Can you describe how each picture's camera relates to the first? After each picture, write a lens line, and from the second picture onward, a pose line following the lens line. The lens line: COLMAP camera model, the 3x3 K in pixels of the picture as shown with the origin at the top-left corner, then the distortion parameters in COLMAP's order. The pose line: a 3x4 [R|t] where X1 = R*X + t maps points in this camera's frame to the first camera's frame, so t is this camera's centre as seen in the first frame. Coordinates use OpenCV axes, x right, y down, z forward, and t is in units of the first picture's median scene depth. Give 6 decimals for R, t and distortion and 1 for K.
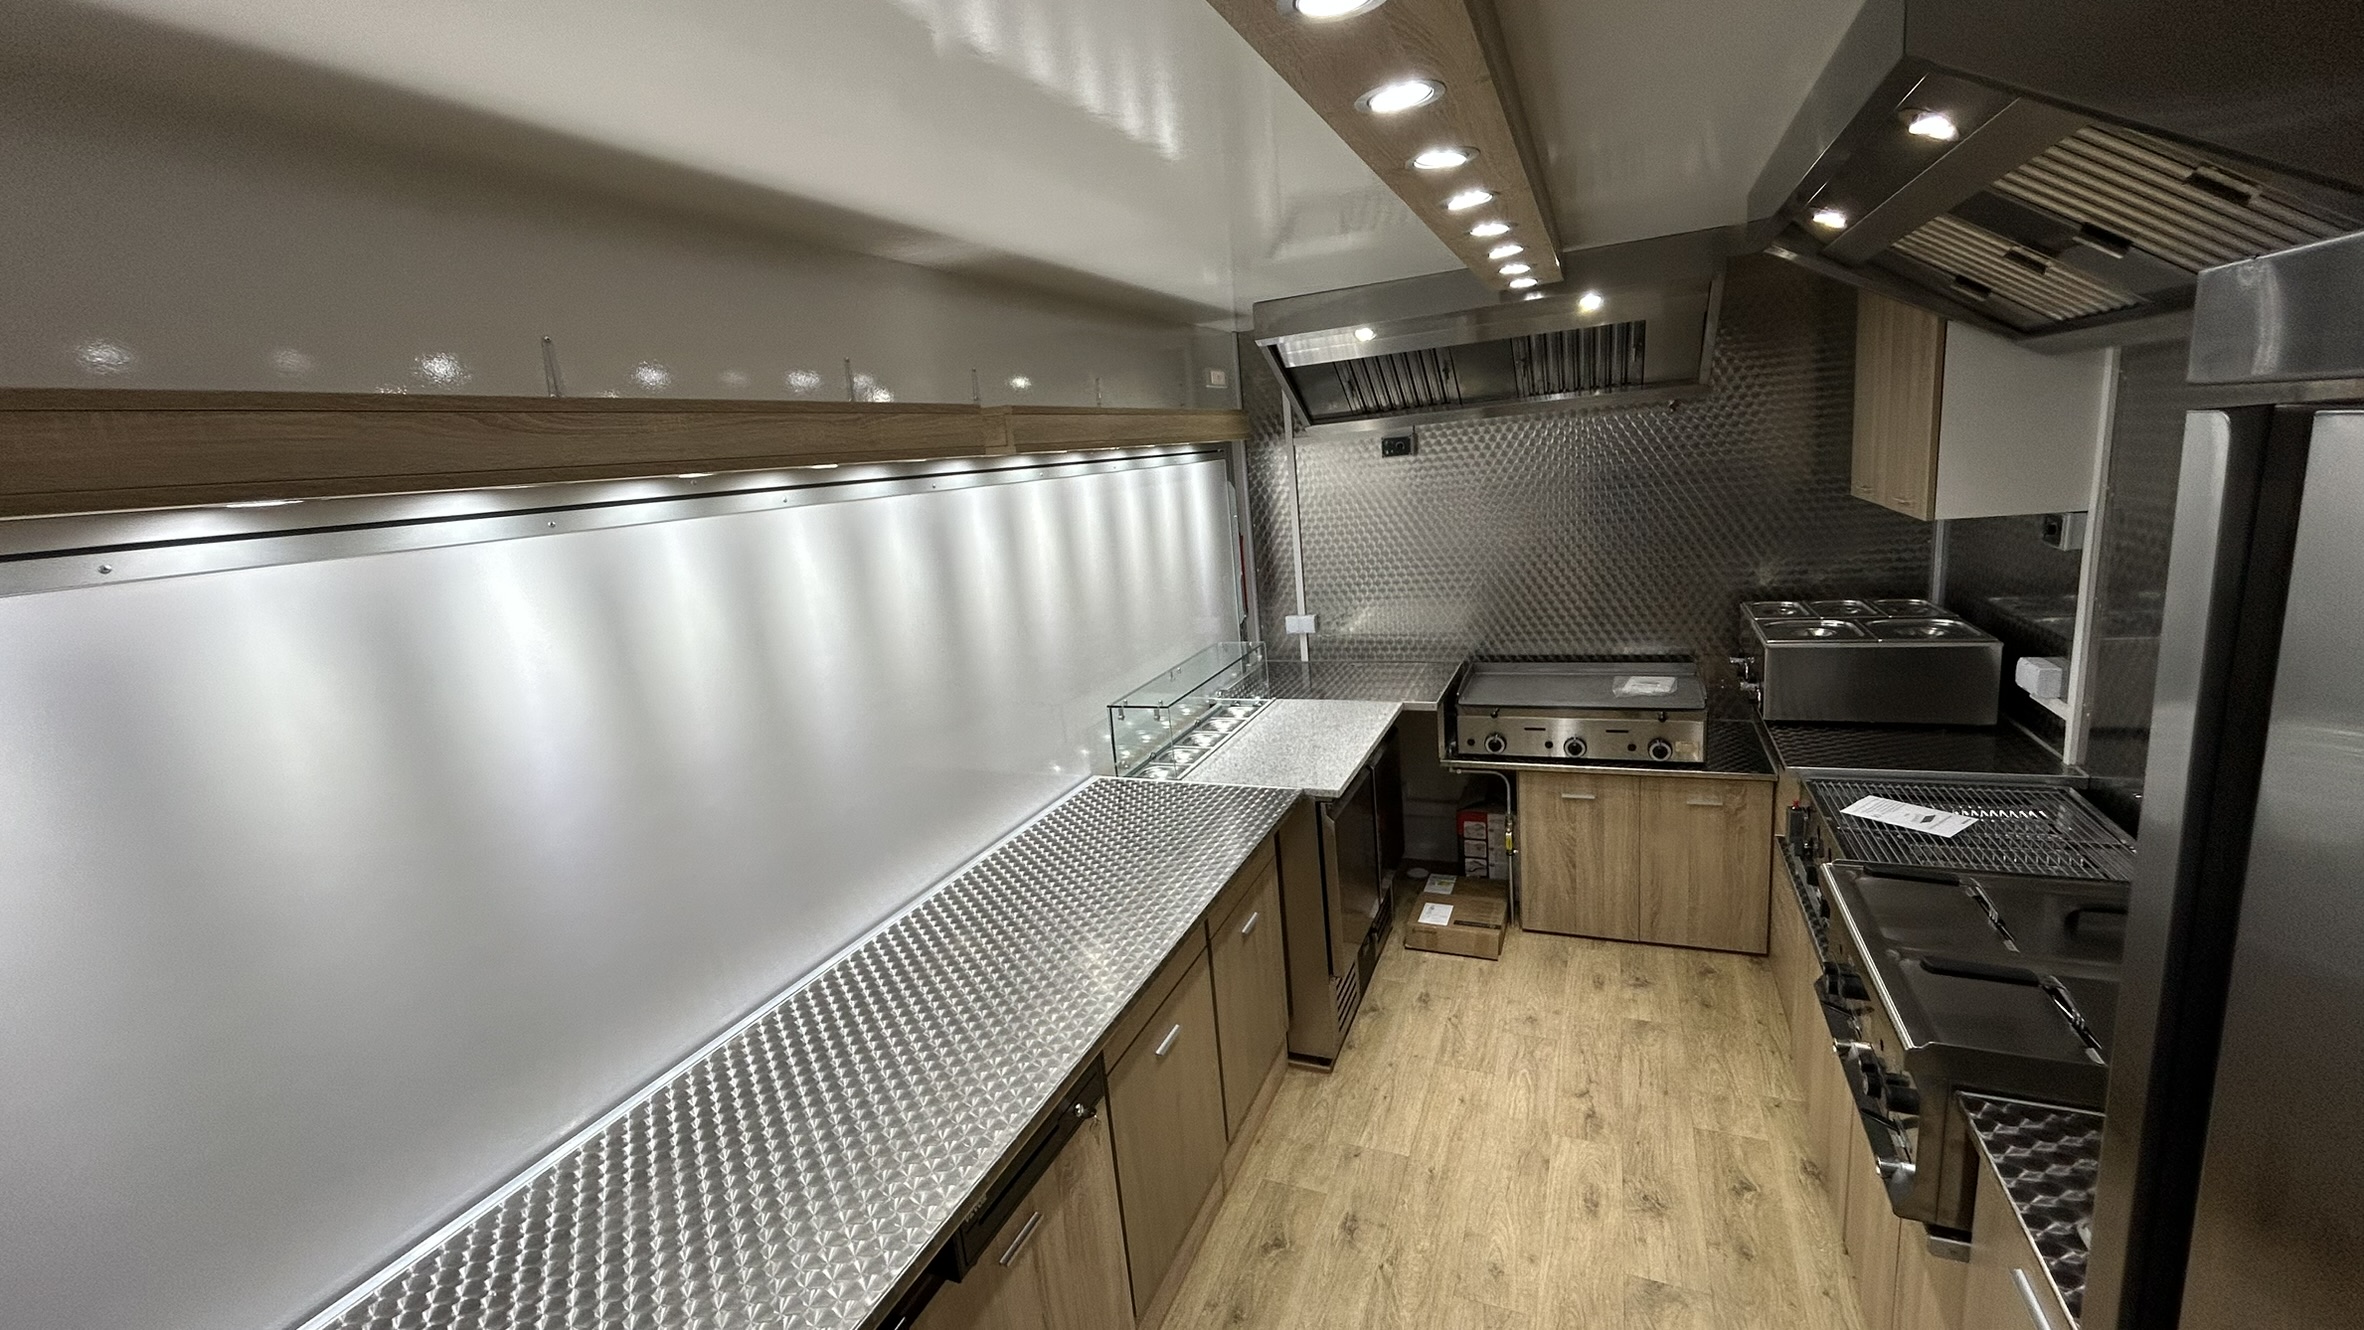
lens RADIAL K [[953.8, 0, 1184.1], [0, 953.8, 677.9], [0, 0, 1]] dist [0.000045, -0.000067]
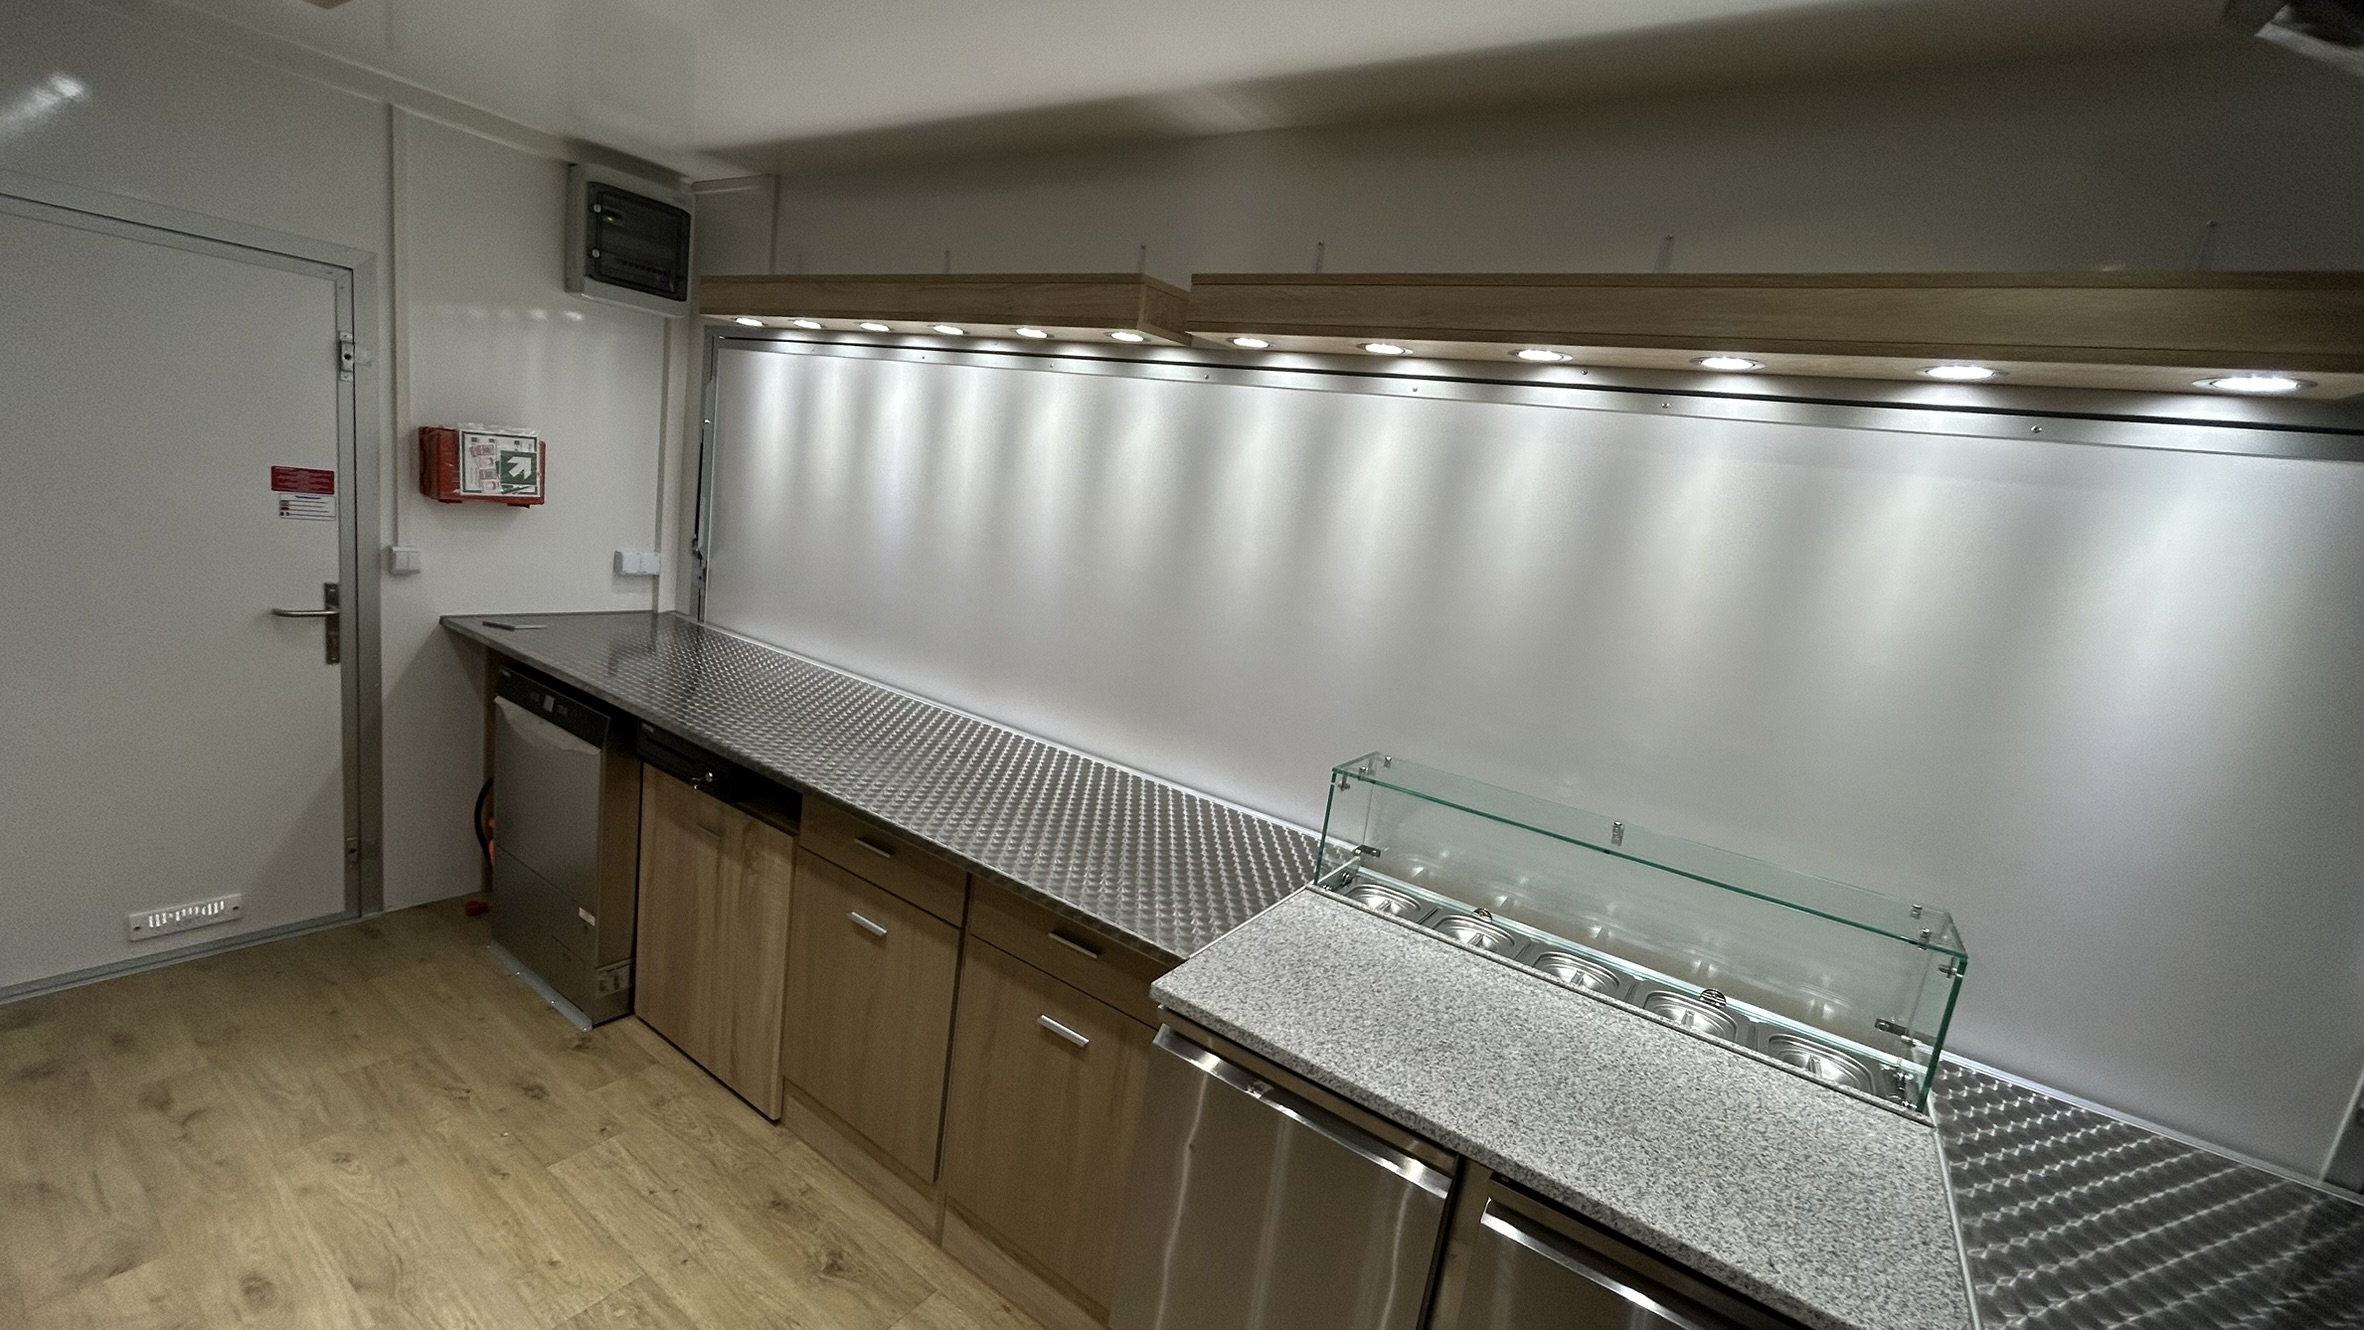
lens RADIAL K [[956.1, 0, 1170.7], [0, 956.1, 667.9], [0, 0, 1]] dist [0.002725, -0.000010]
pose [[-0.189321, 0.248274, -0.950009, 0.469210], [-0.334558, 0.893306, 0.300127, -0.145435], [0.923162, 0.374653, -0.086060, 0.768697]]
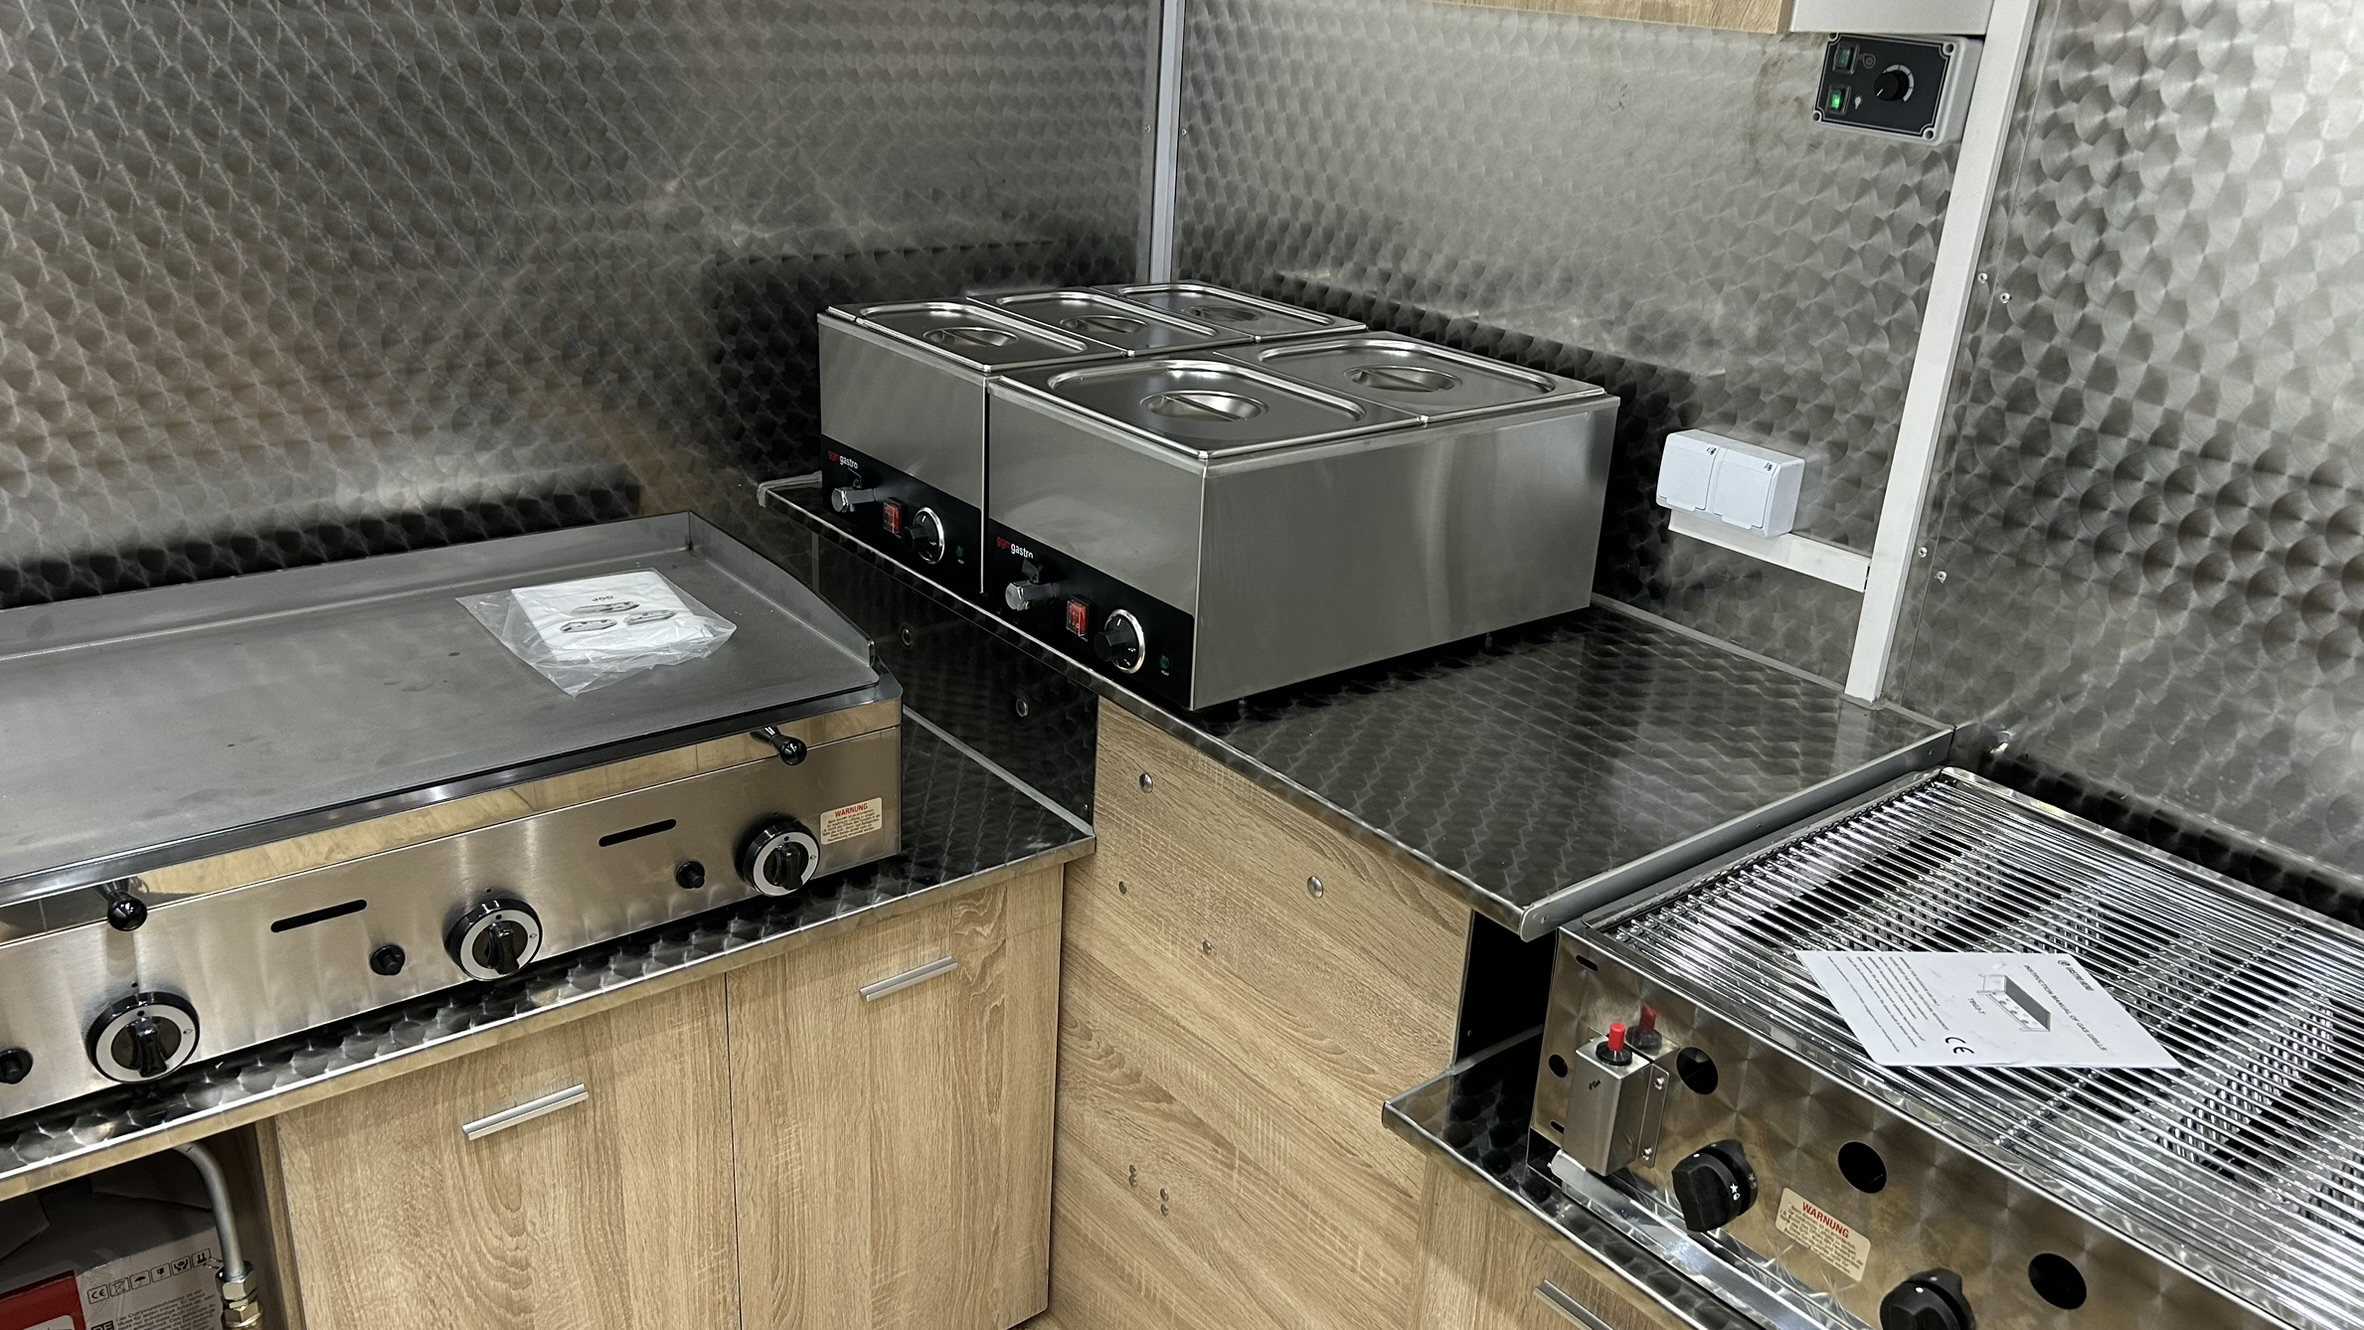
lens RADIAL K [[1796.7, 0, 1189.0], [0, 1796.7, 650.7], [0, 0, 1]] dist [0.065207, -0.105824]
pose [[0.443389, -0.218084, 0.869394, 0.096073], [0.100006, 0.975929, 0.193806, -0.072003], [-0.890733, 0.001014, 0.454526, 0.616382]]
